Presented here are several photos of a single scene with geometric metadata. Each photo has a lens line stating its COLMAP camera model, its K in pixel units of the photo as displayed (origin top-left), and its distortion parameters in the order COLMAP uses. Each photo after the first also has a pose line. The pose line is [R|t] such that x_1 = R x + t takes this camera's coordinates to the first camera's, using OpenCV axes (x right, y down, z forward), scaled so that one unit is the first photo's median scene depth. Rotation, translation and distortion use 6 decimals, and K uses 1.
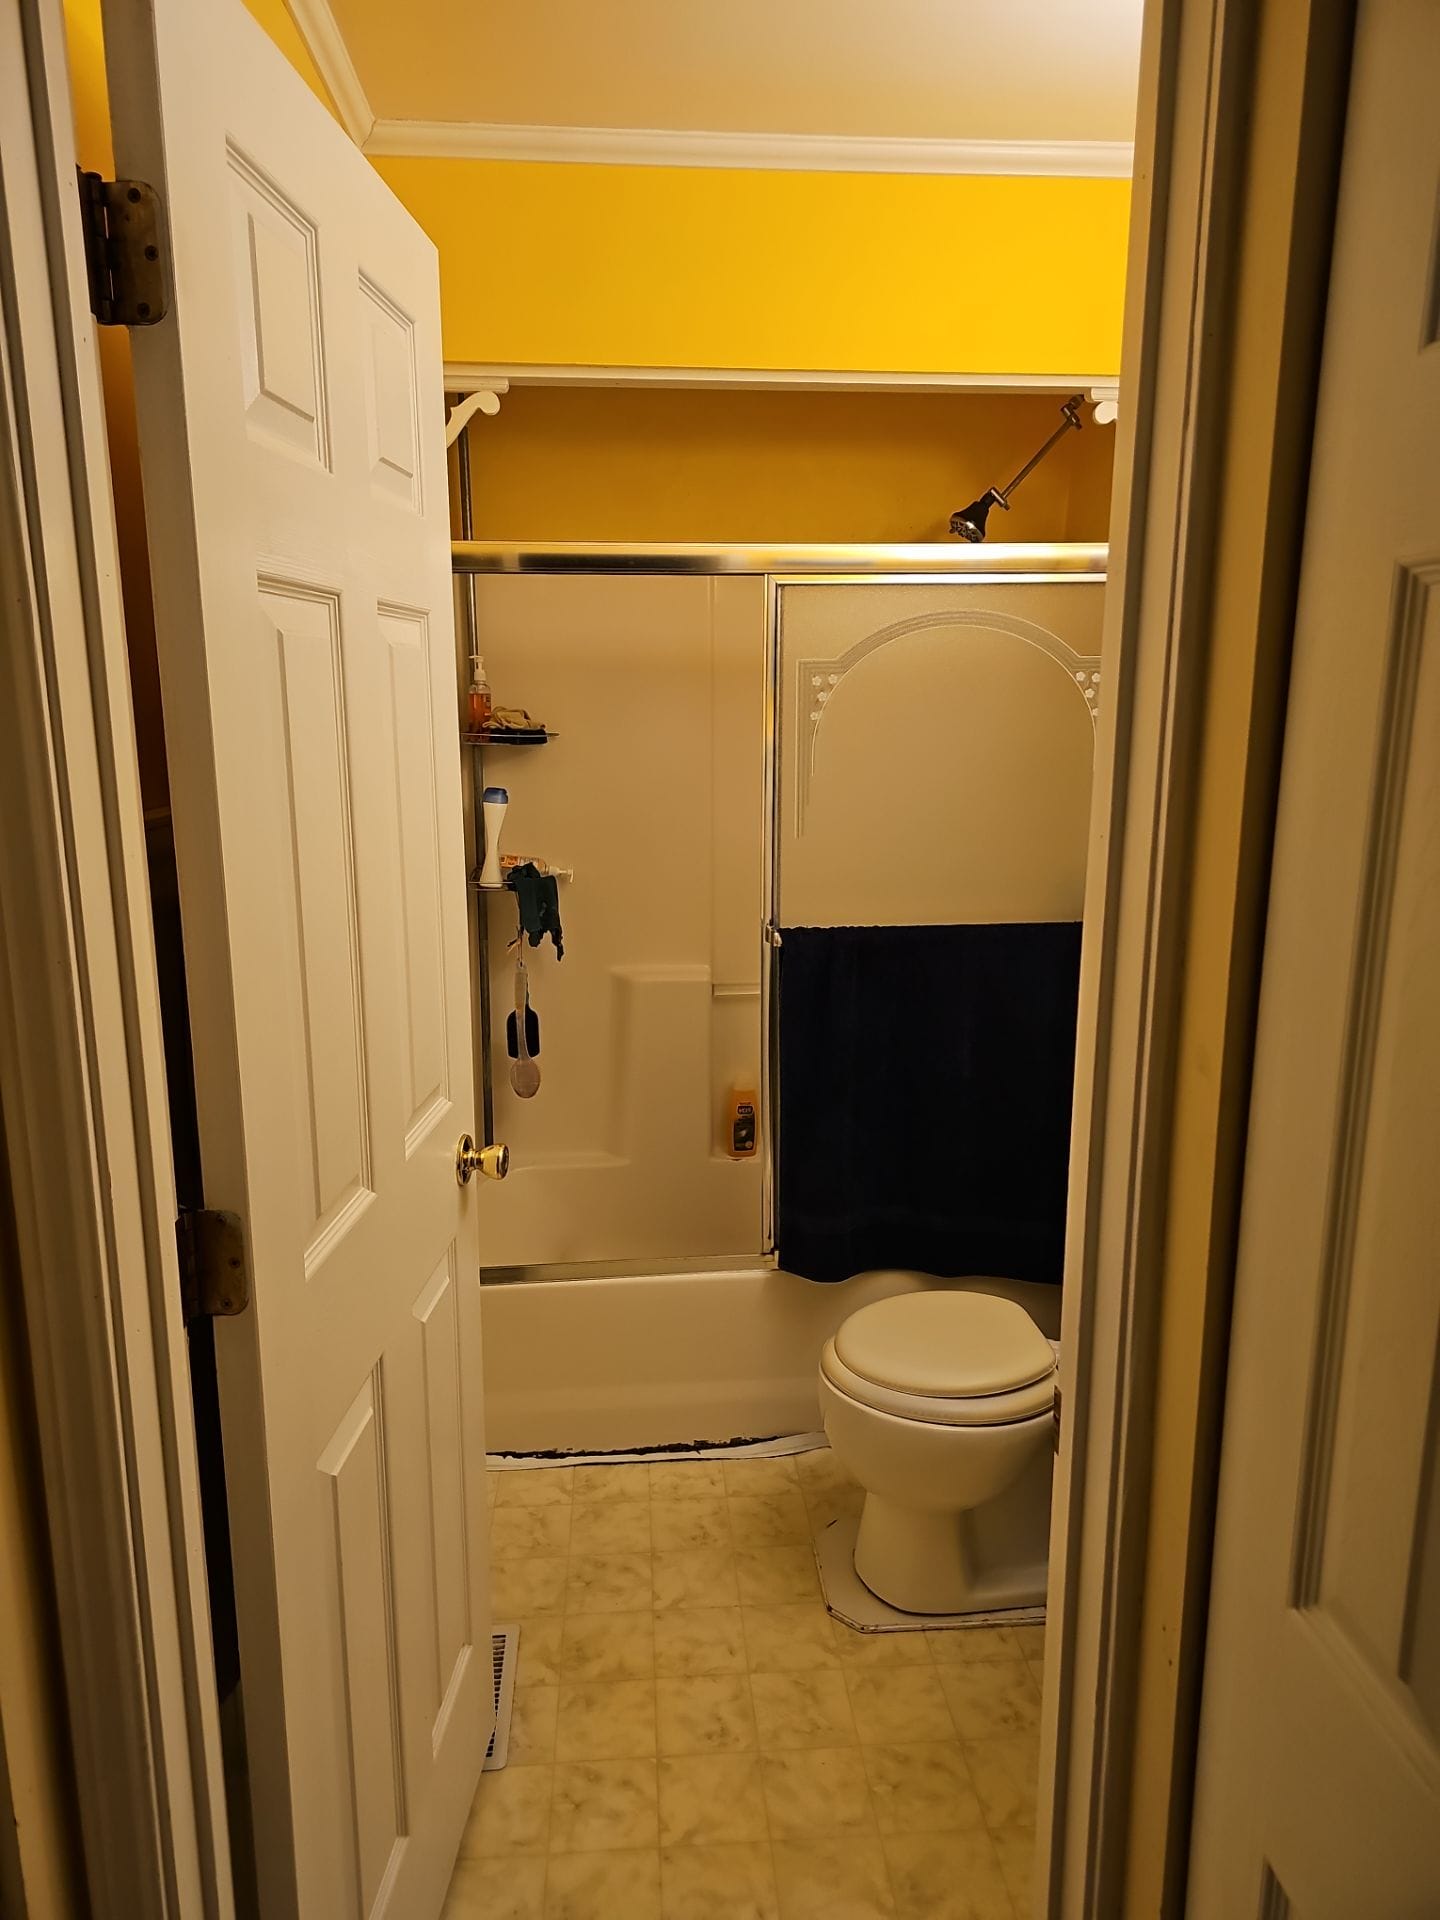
lens RADIAL K [[1244.1, 0, 709.5], [0, 1244.1, 960.3], [0, 0, 1]] dist [0.125615, -0.101990]
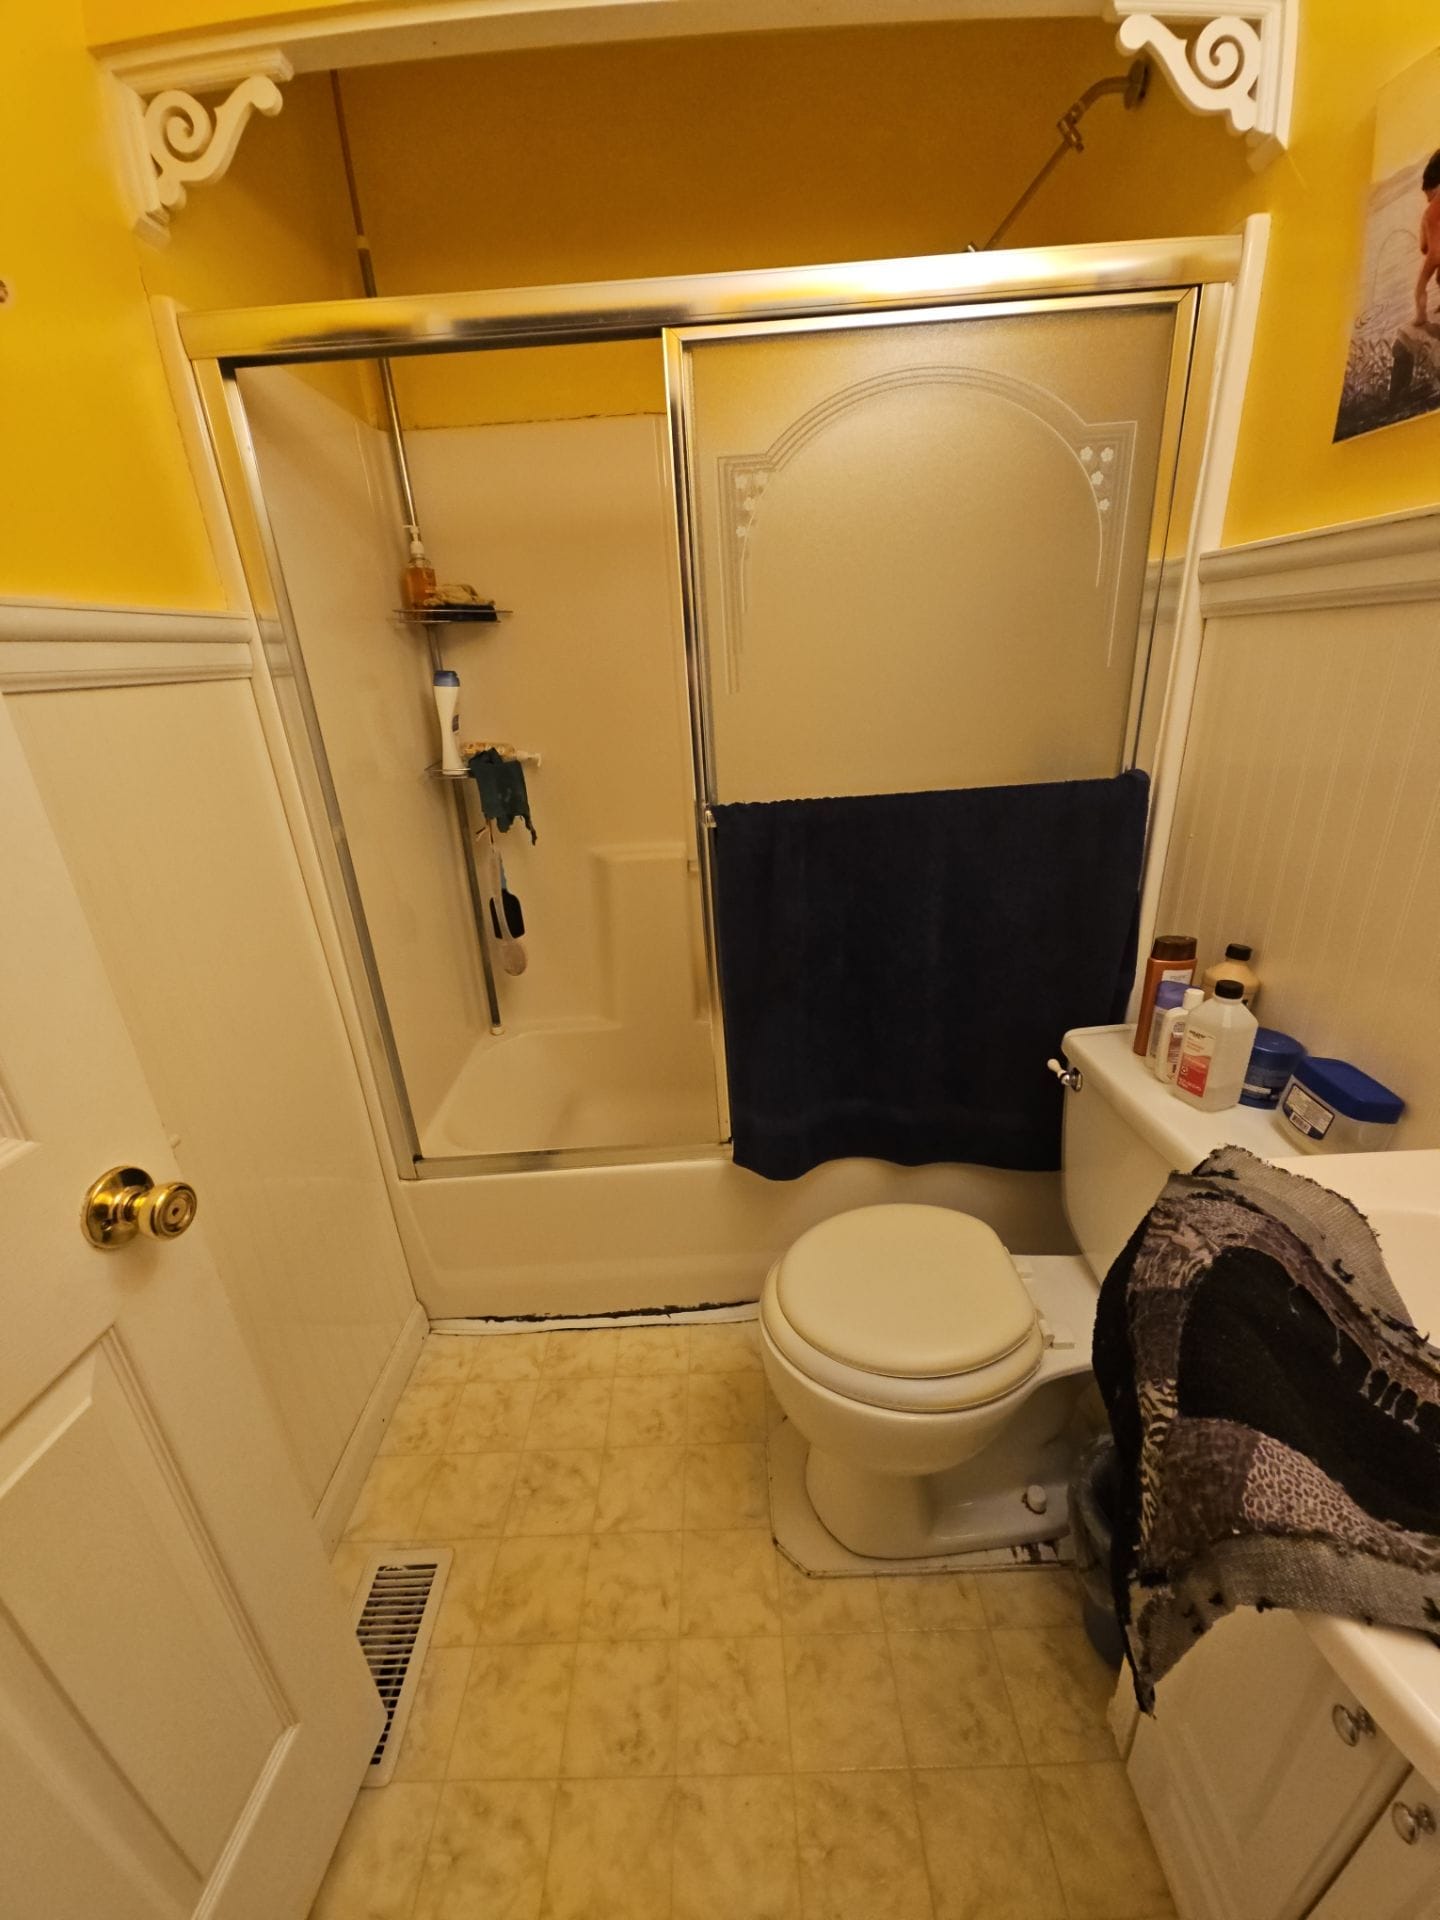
lens RADIAL K [[769.3, 0, 708.4], [0, 769.3, 958.4], [0, 0, 1]] dist [0.015451, -0.008648]
pose [[0.995569, -0.028511, -0.089612, 0.097508], [0.043731, 0.983989, 0.172780, -0.013865], [0.083251, -0.175933, 0.980876, 0.461222]]
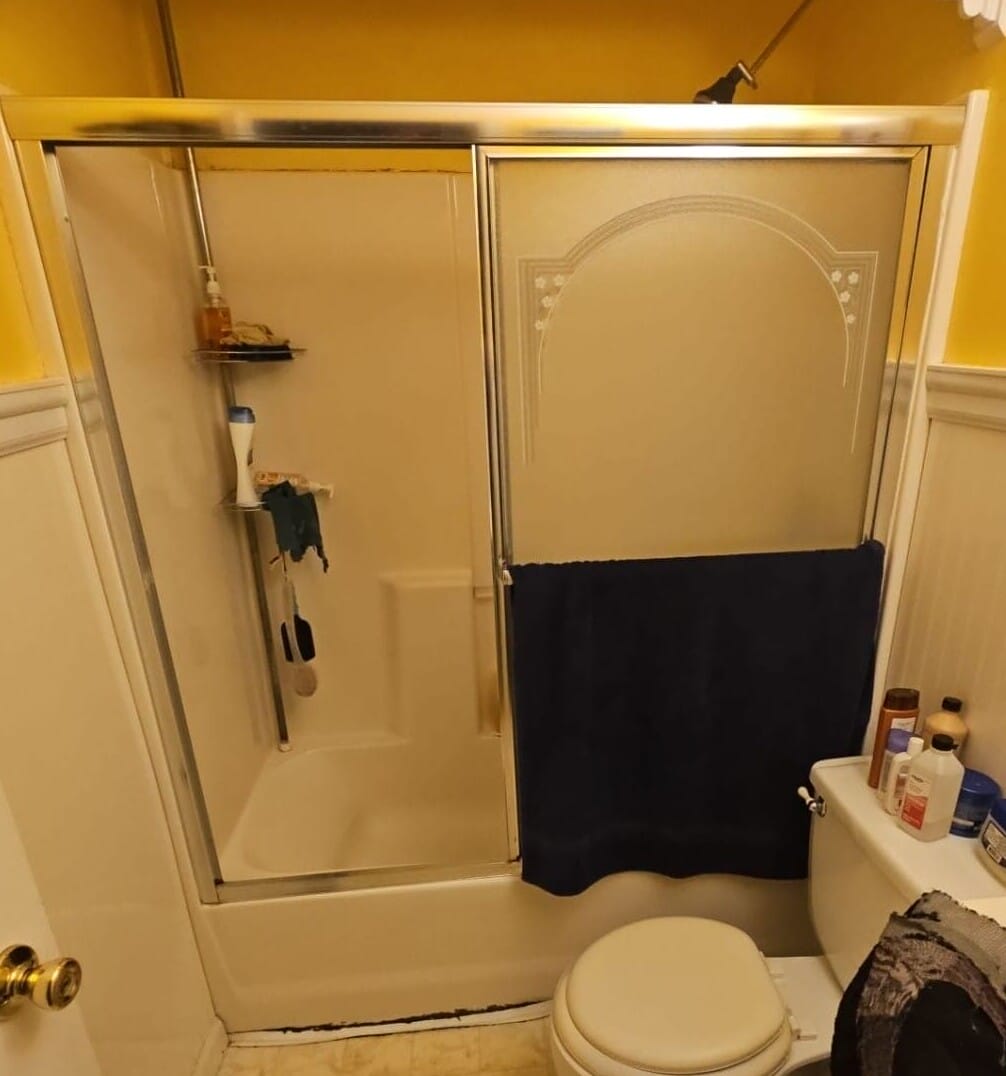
lens RADIAL K [[771.8, 0, 555.5], [0, 771.8, 650.9], [0, 0, 1]] dist [0.011859, -0.003324]
pose [[0.999507, -0.023059, 0.021316, 0.076784], [0.018409, 0.980199, 0.197158, -0.076163], [-0.025440, -0.196668, 0.980140, 0.412864]]
